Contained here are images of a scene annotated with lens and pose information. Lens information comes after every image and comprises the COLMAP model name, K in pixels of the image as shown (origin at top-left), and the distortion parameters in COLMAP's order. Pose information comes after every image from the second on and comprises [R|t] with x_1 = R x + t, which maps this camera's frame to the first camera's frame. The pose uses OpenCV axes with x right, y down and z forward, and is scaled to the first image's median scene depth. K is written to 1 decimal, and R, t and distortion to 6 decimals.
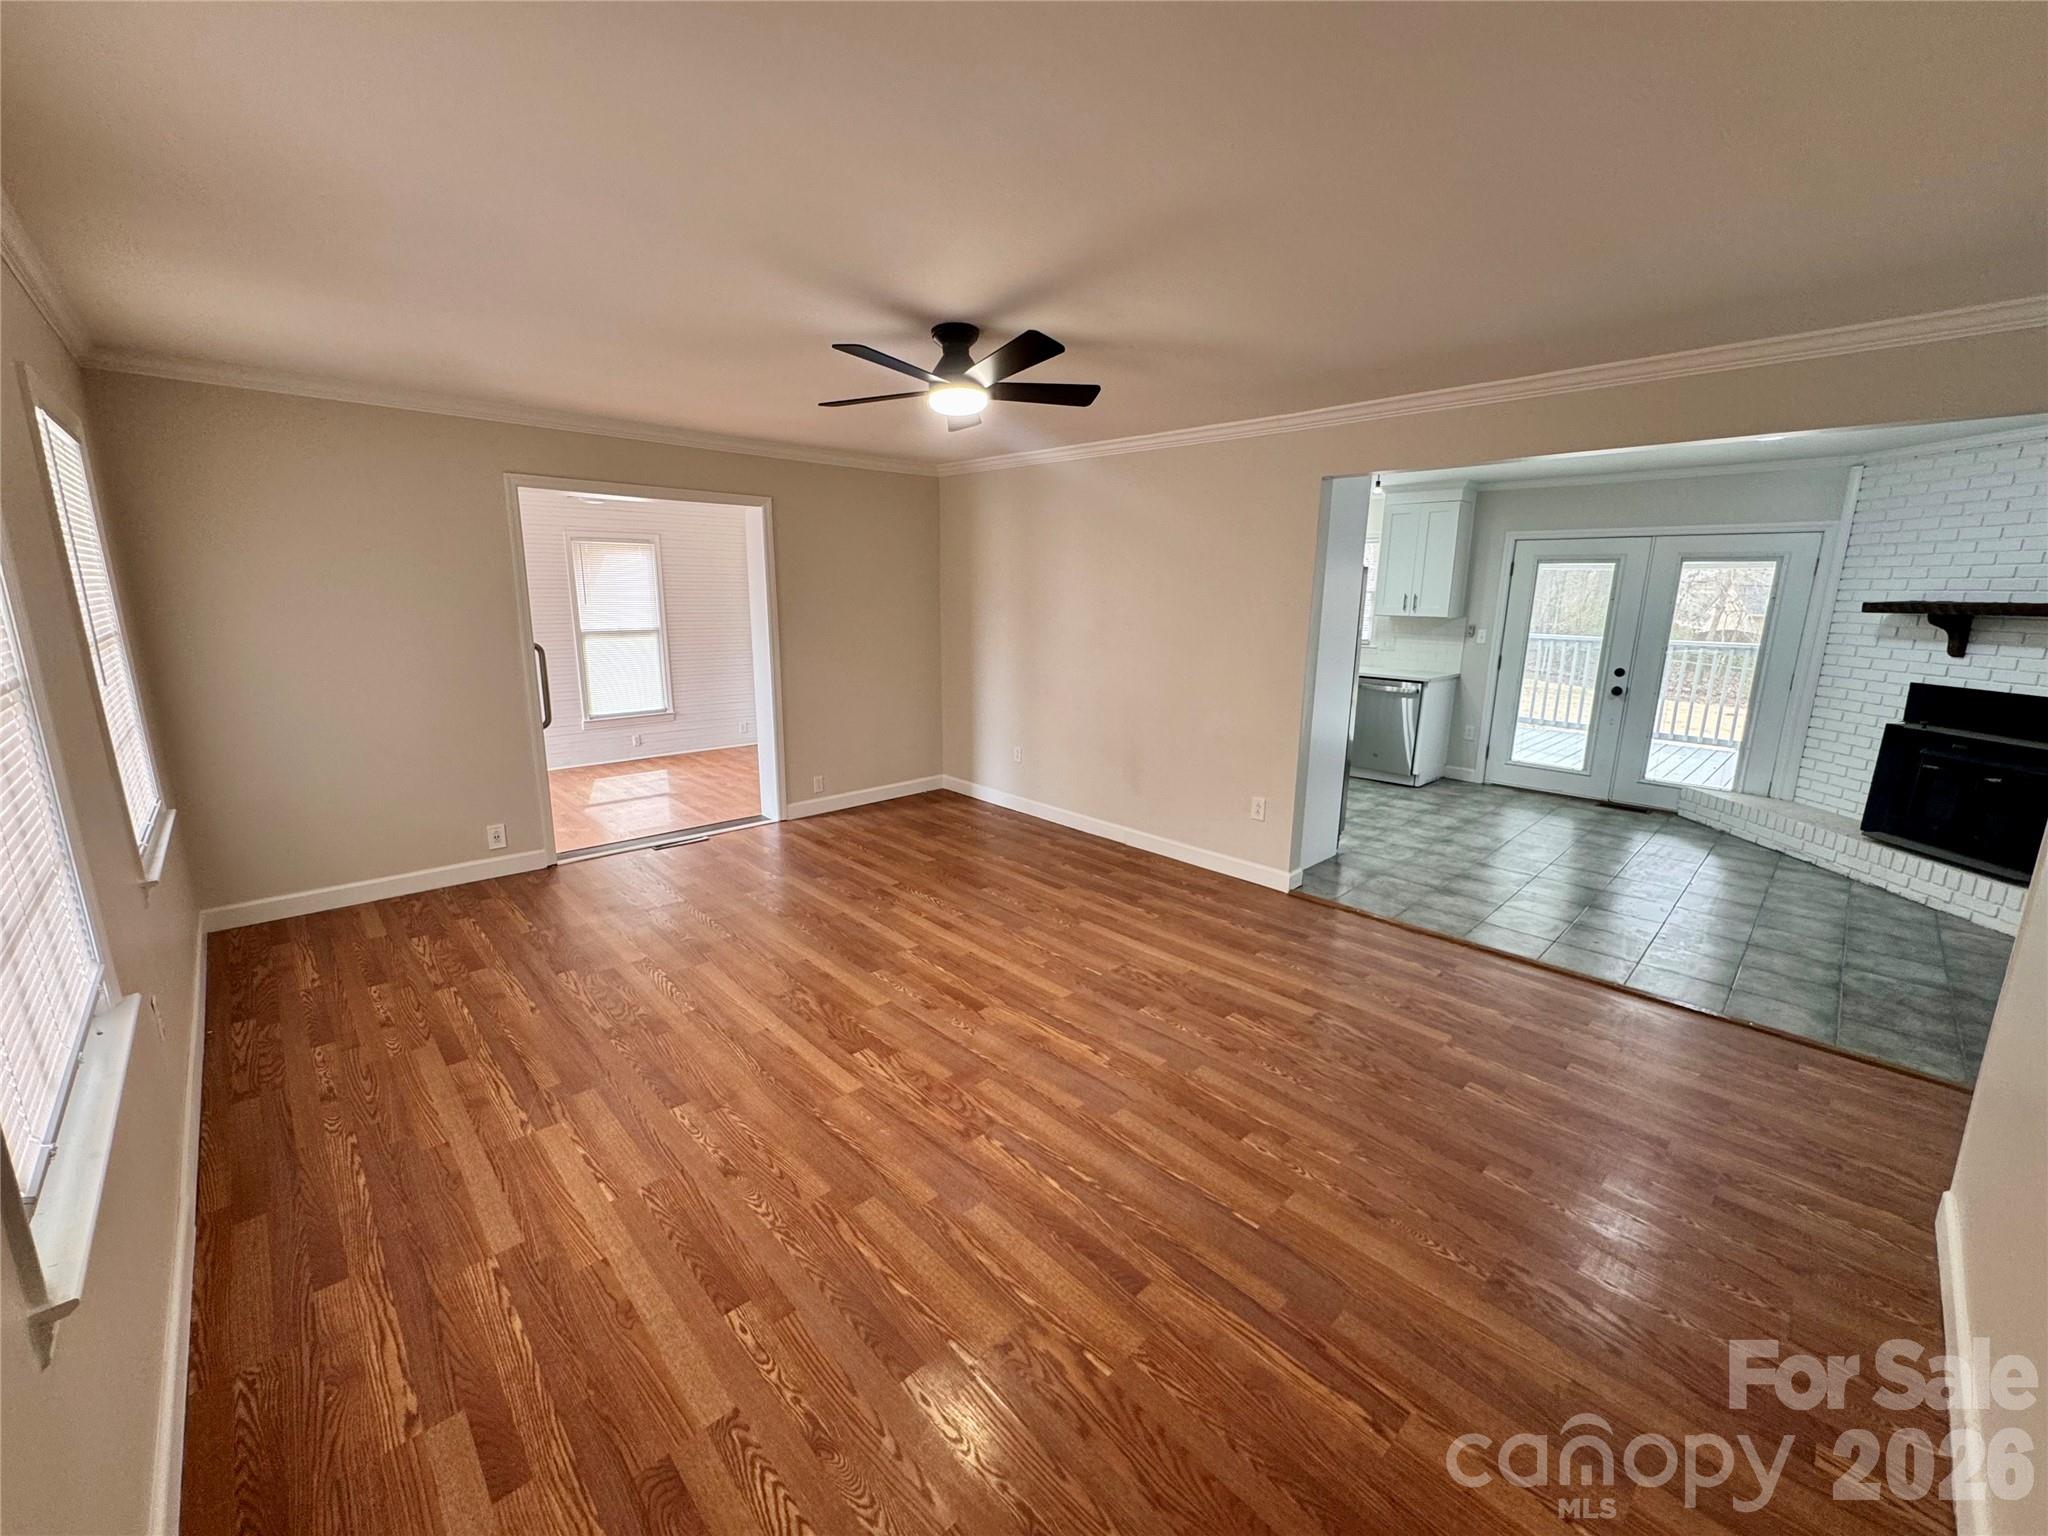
lens RADIAL K [[816.0, 0, 1026.5], [0, 816.0, 763.5], [0, 0, 1]] dist [-0.001856, 0.000240]
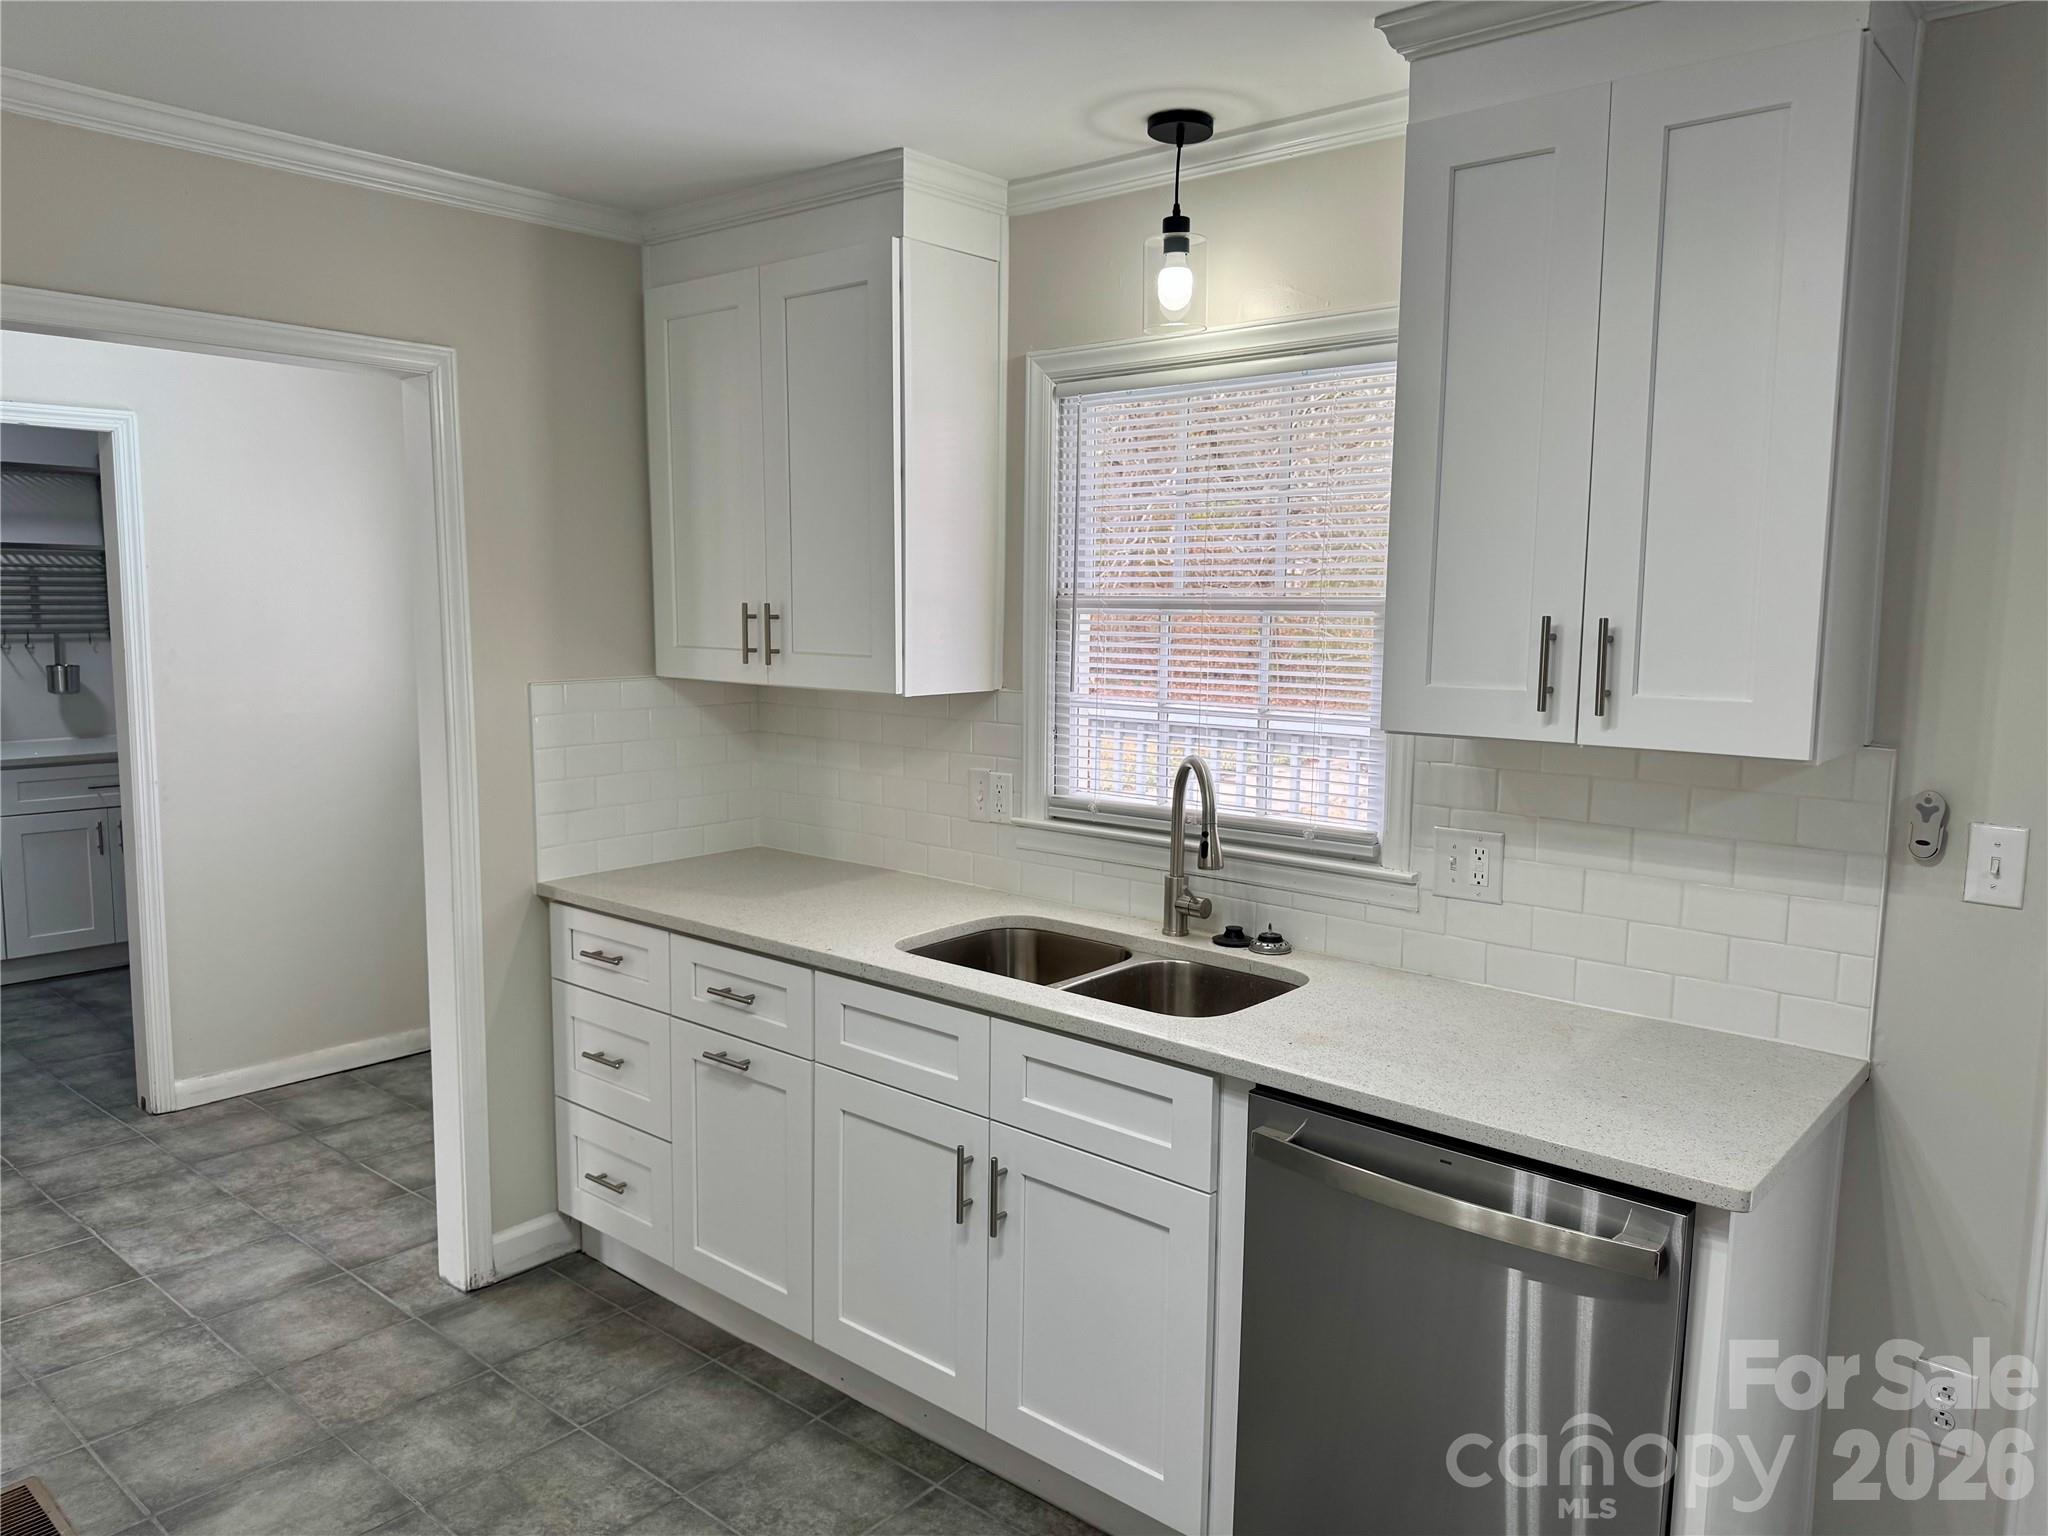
lens RADIAL K [[1448.9, 0, 1026.5], [0, 1448.9, 763.8], [0, 0, 1]] dist [0.037040, -0.047126]
pose [[0.995506, -0.014307, 0.093612, 0.392473], [0.022574, 0.995877, -0.087856, -0.183340], [-0.091969, 0.089574, 0.991725, 0.851531]]
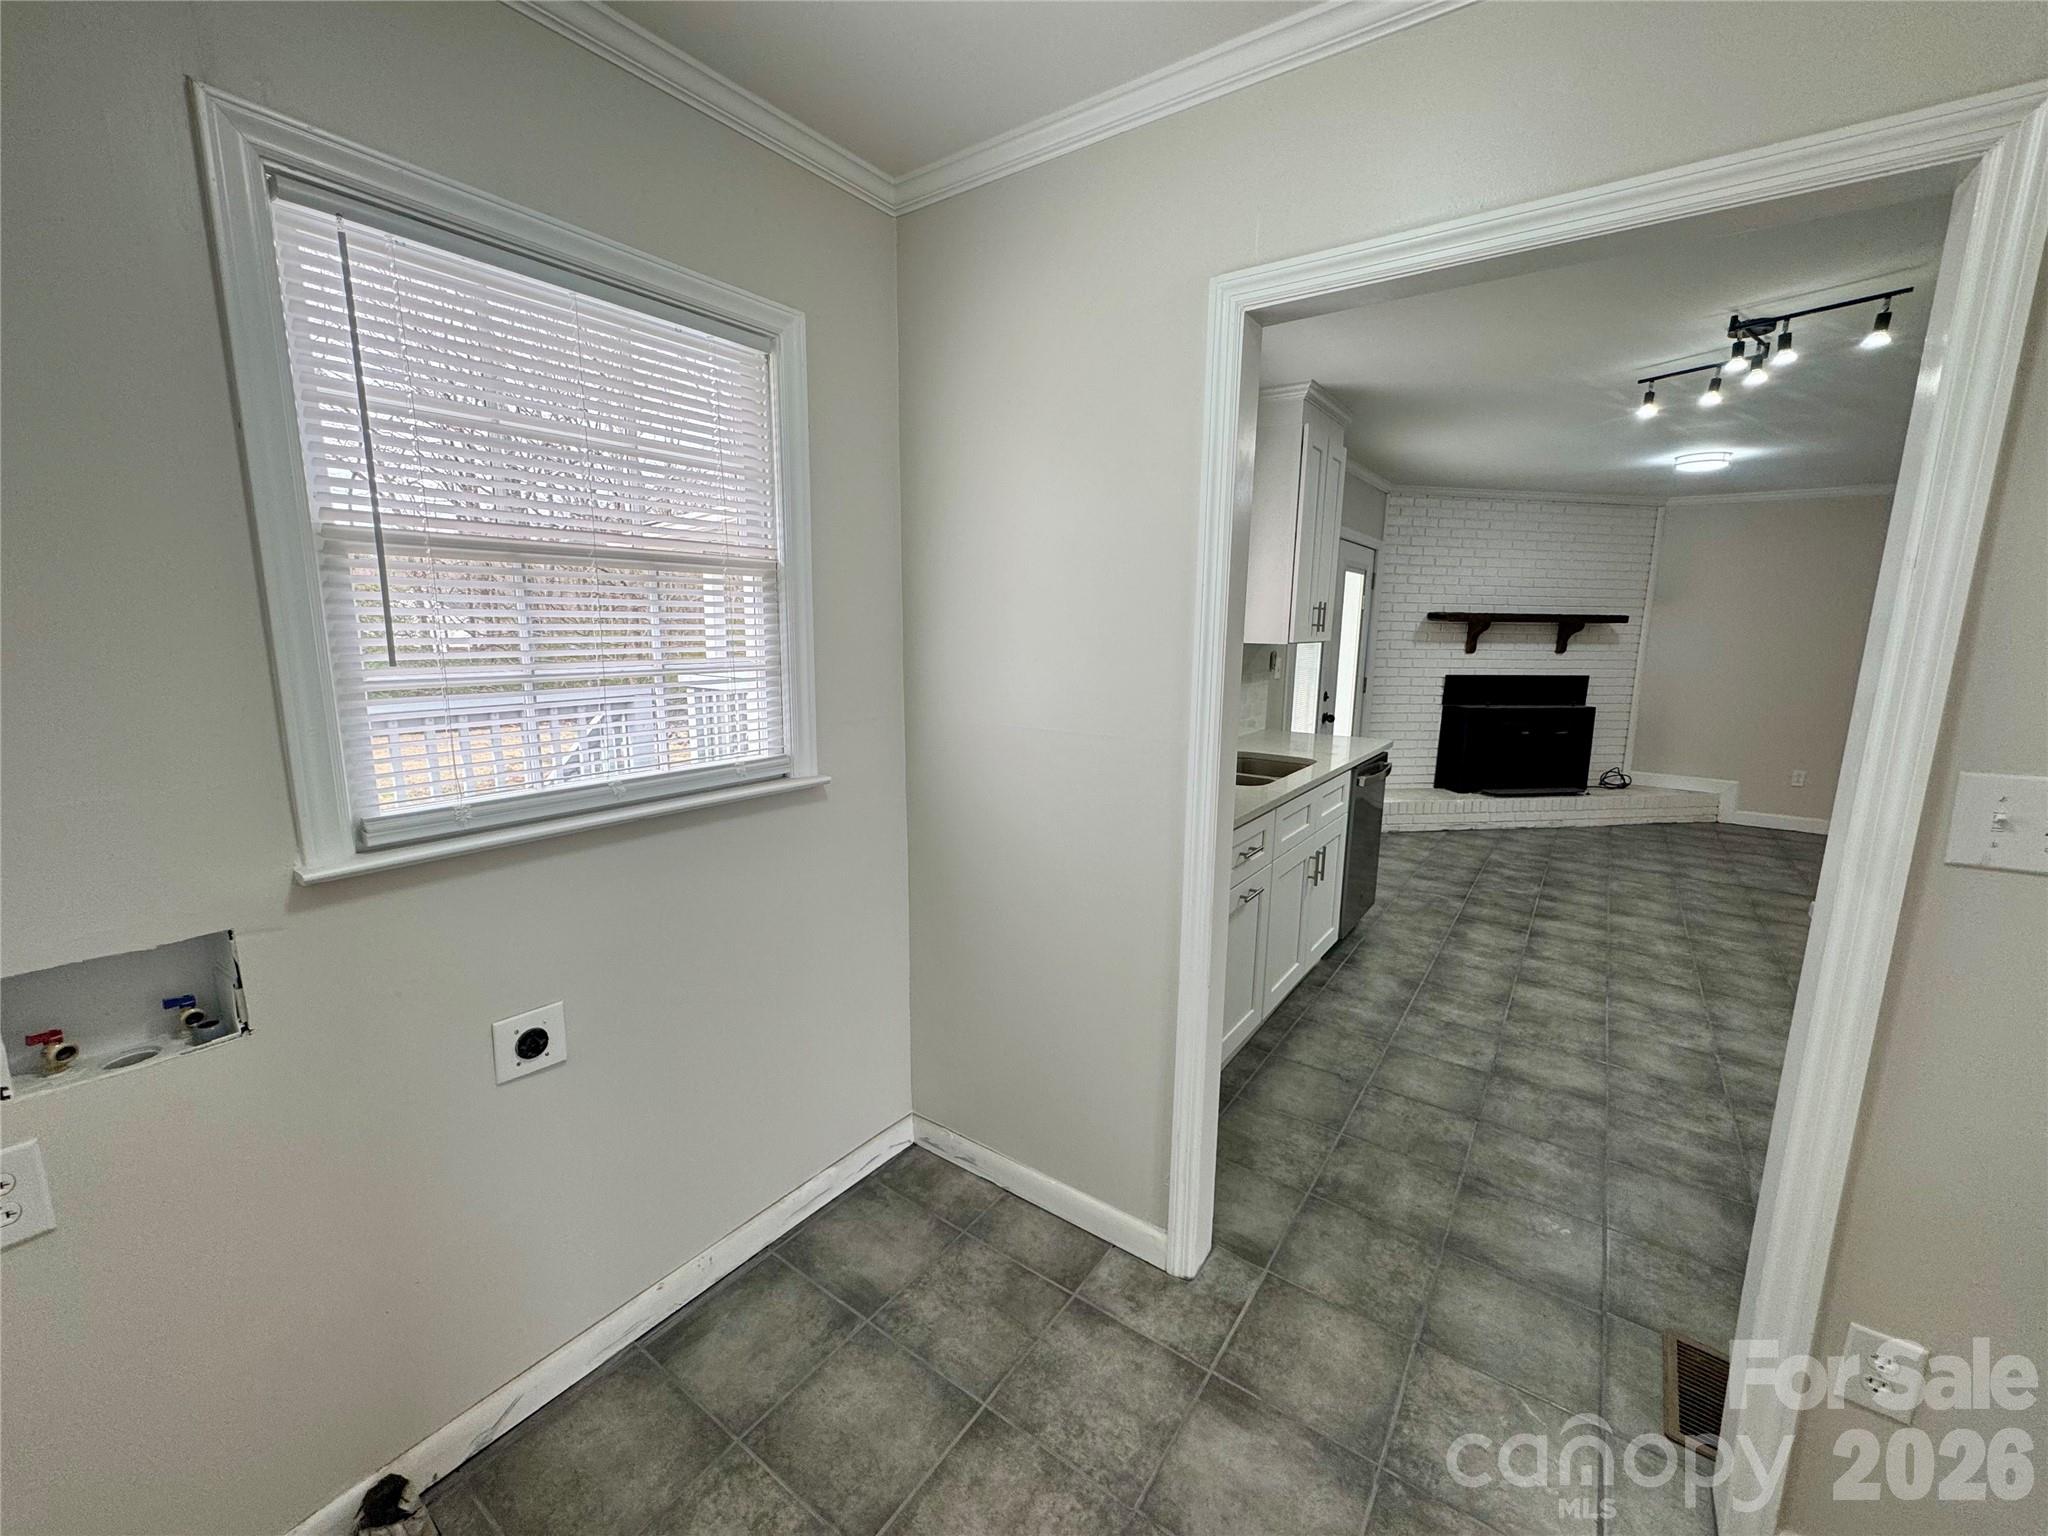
lens RADIAL K [[816.0, 0, 1026.5], [0, 816.0, 763.5], [0, 0, 1]] dist [-0.001856, 0.000240]
pose [[-0.177897, -0.182800, 0.966921, -0.057231], [0.193958, 0.956805, 0.216572, -0.312300], [-0.964745, 0.226070, -0.134757, 1.542632]]
